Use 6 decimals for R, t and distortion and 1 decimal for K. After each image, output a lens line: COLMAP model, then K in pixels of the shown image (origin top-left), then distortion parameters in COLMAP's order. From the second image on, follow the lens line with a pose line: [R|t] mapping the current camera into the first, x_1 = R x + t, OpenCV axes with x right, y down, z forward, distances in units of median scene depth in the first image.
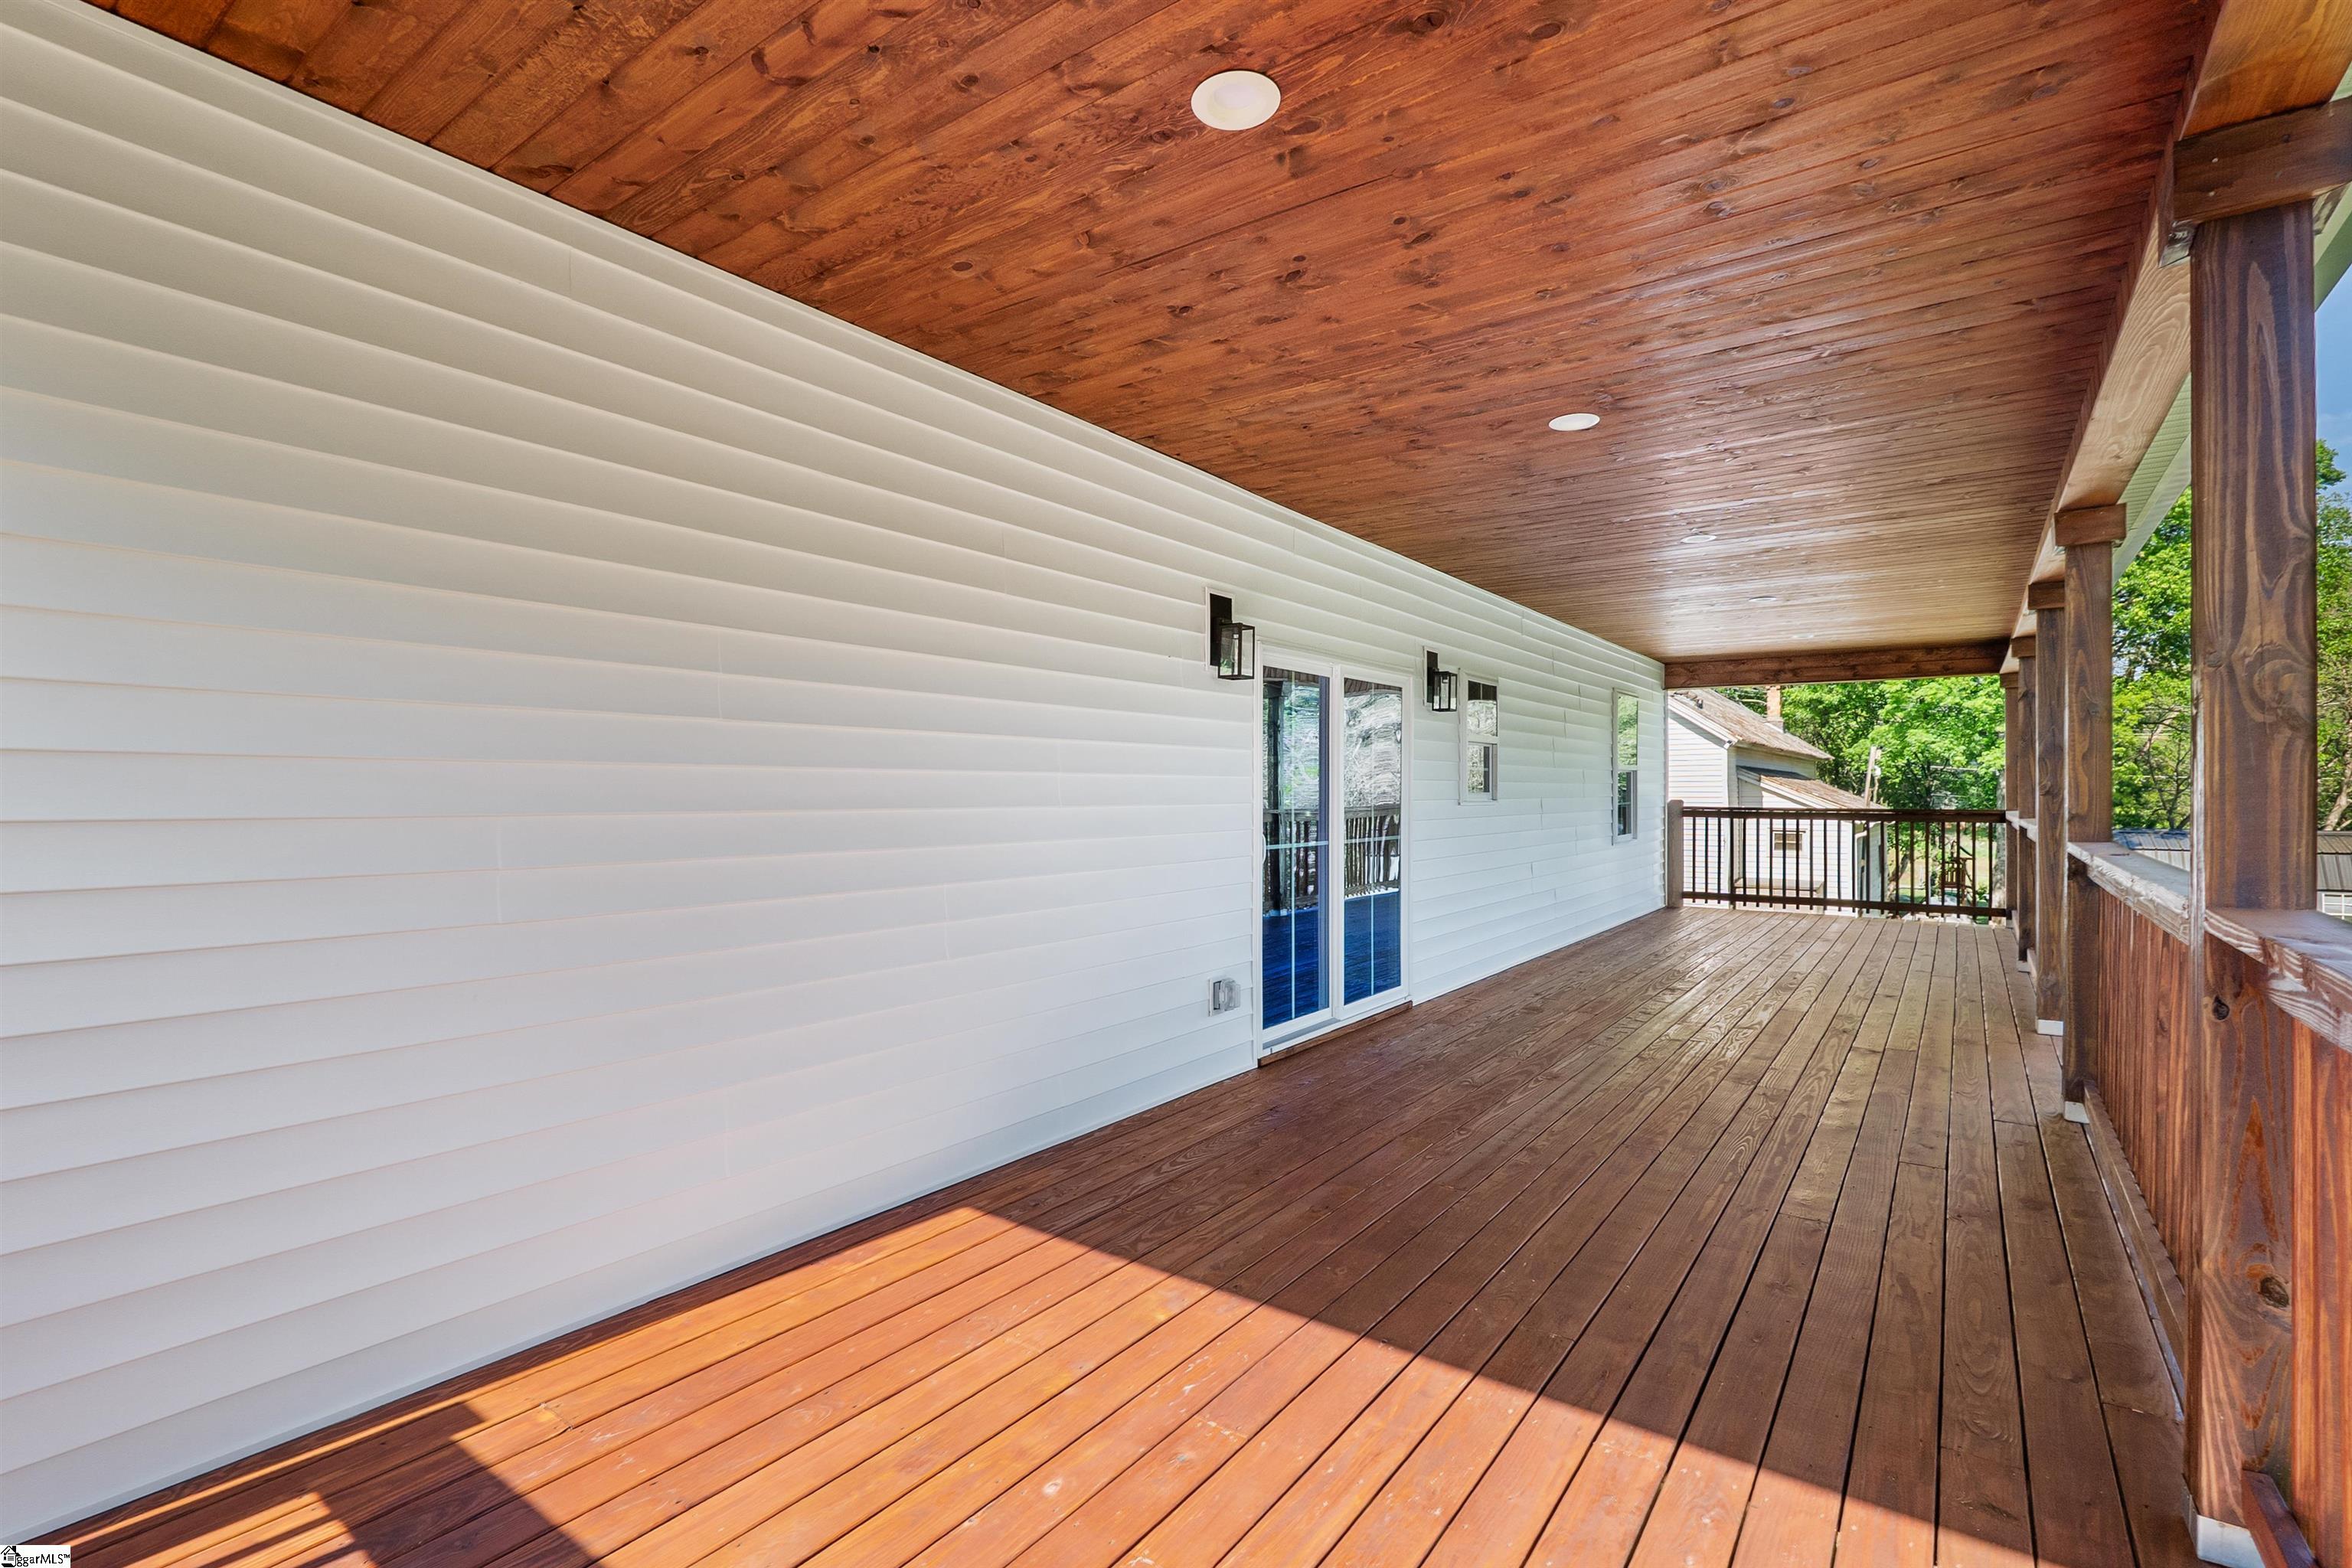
lens RADIAL K [[1076.4, 0, 1168.2], [0, 1076.4, 791.1], [0, 0, 1]] dist [-0.005965, -0.000070]
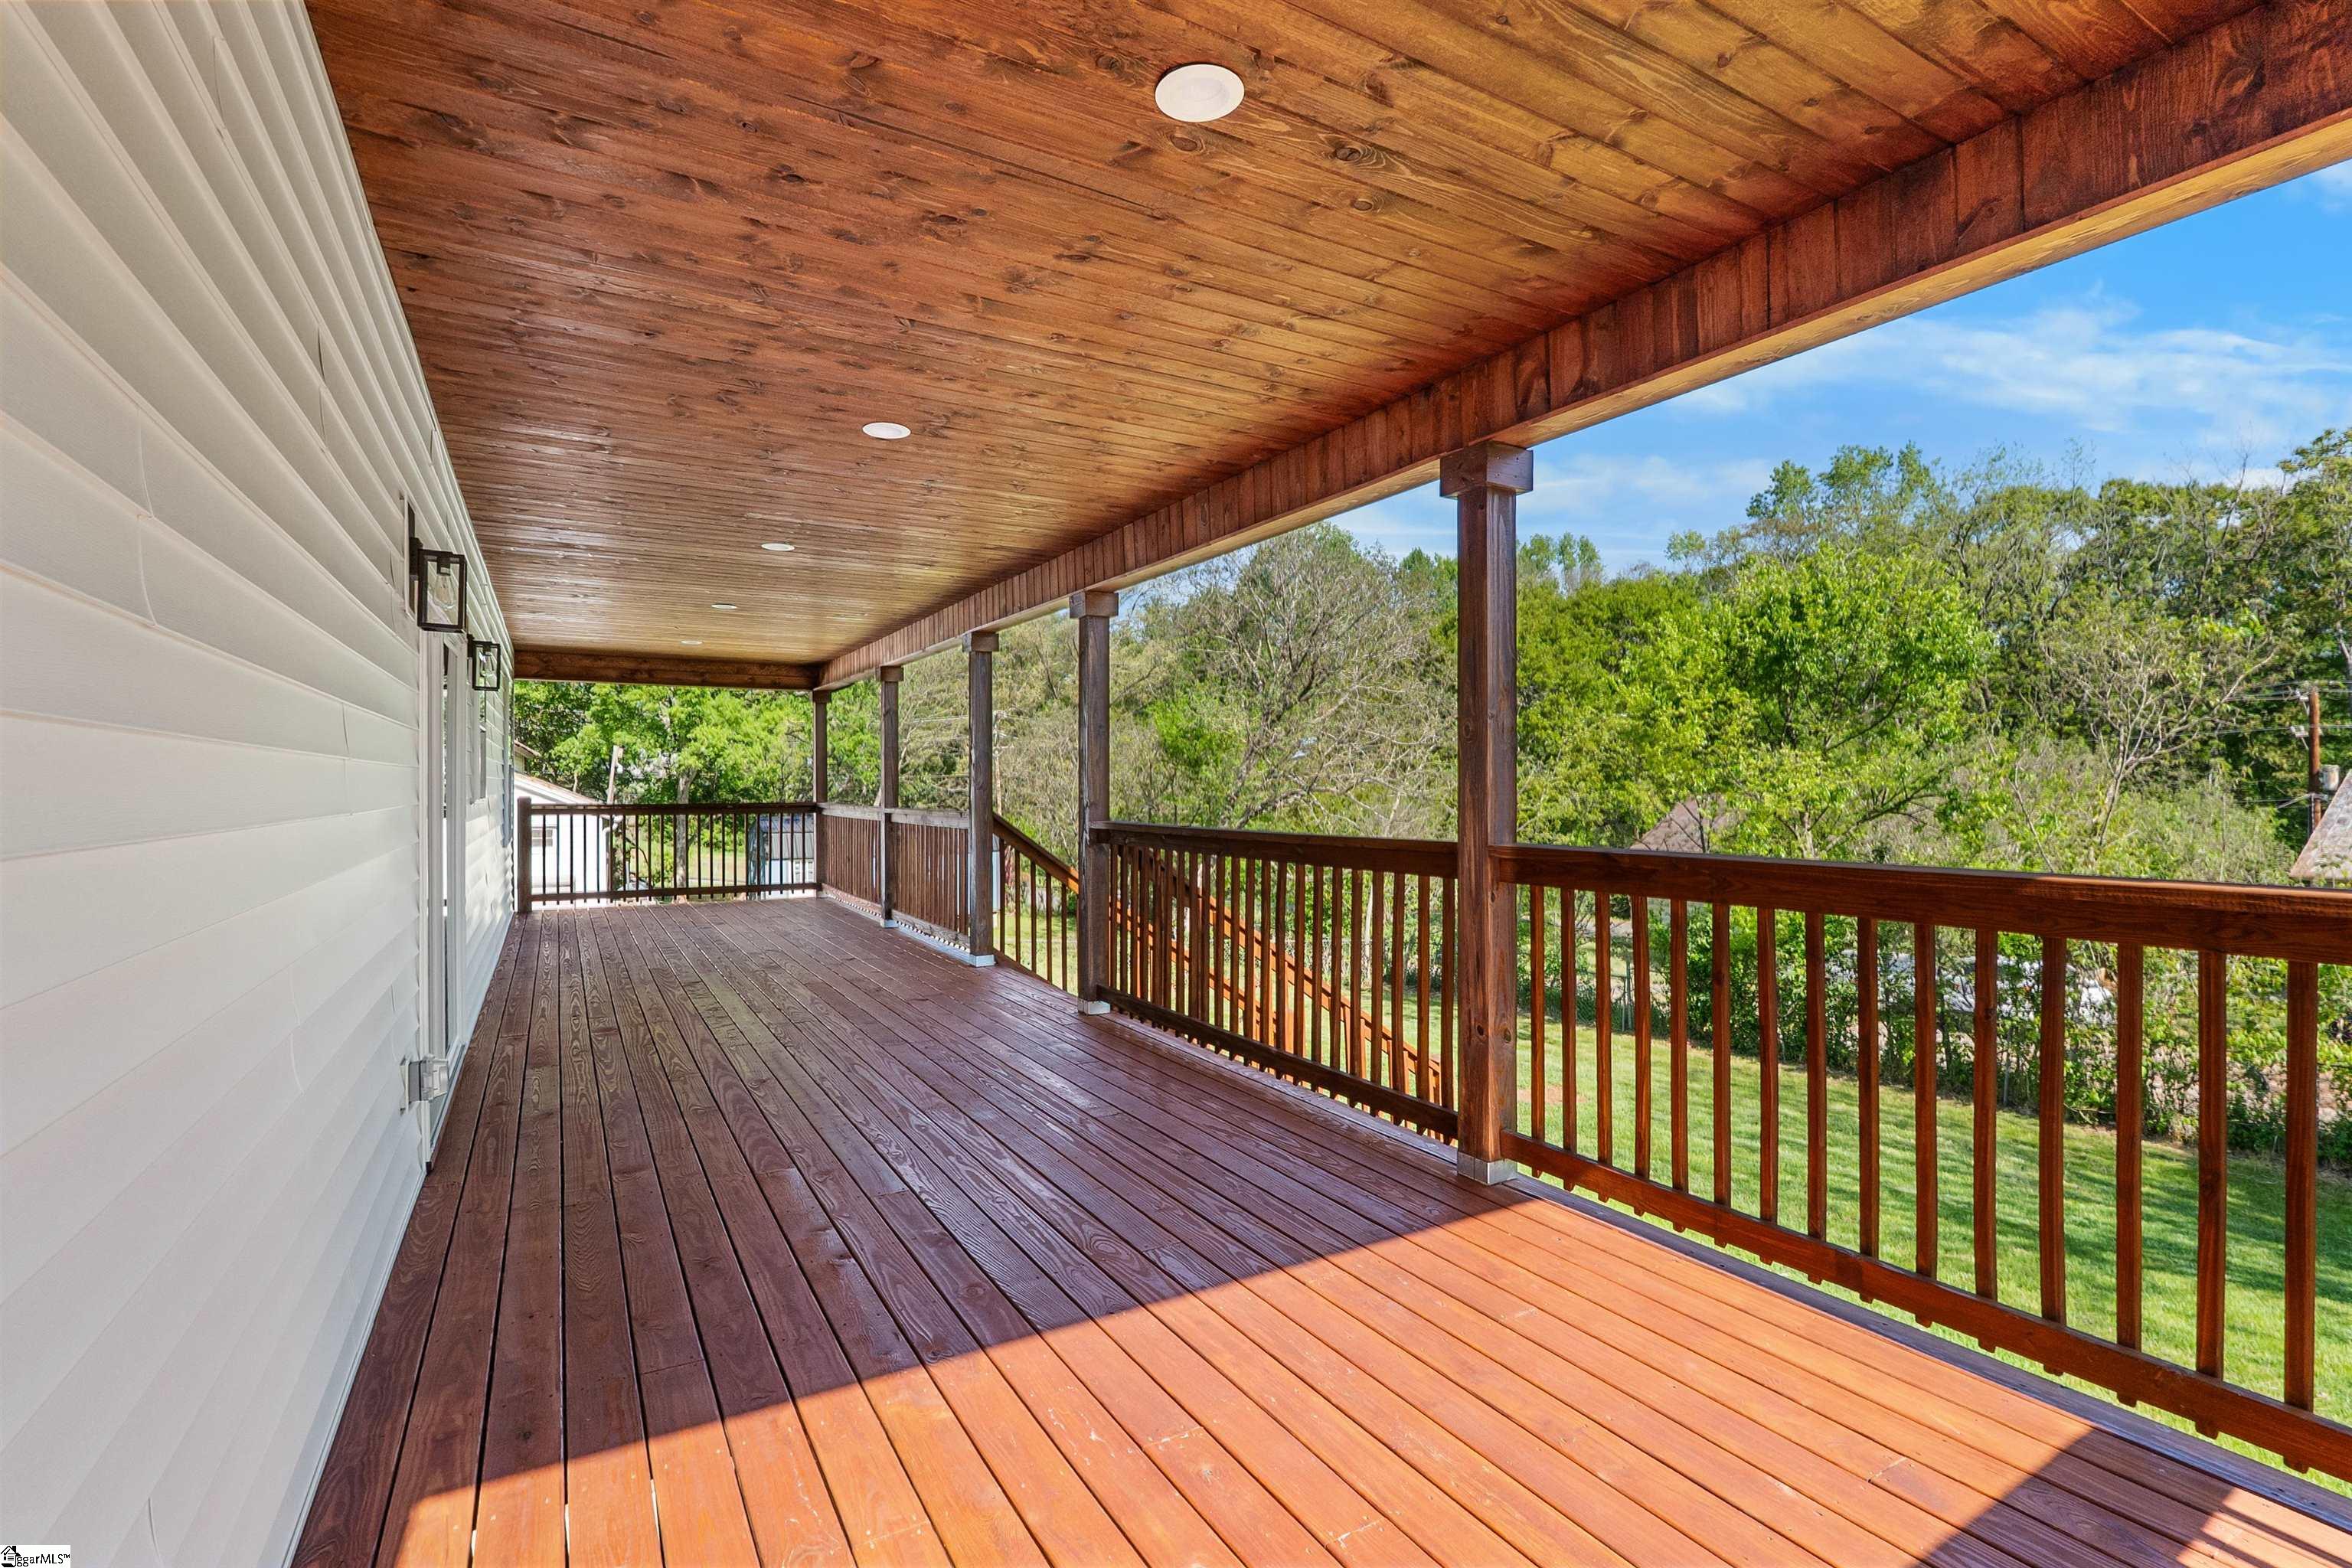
lens RADIAL K [[1076.4, 0, 1168.2], [0, 1076.4, 791.1], [0, 0, 1]] dist [-0.005965, -0.000070]
pose [[0.413177, -0.005639, 0.910633, -0.478873], [0.002852, 0.999984, 0.004899, -0.000228], [-0.910646, 0.000573, 0.413187, 0.341926]]
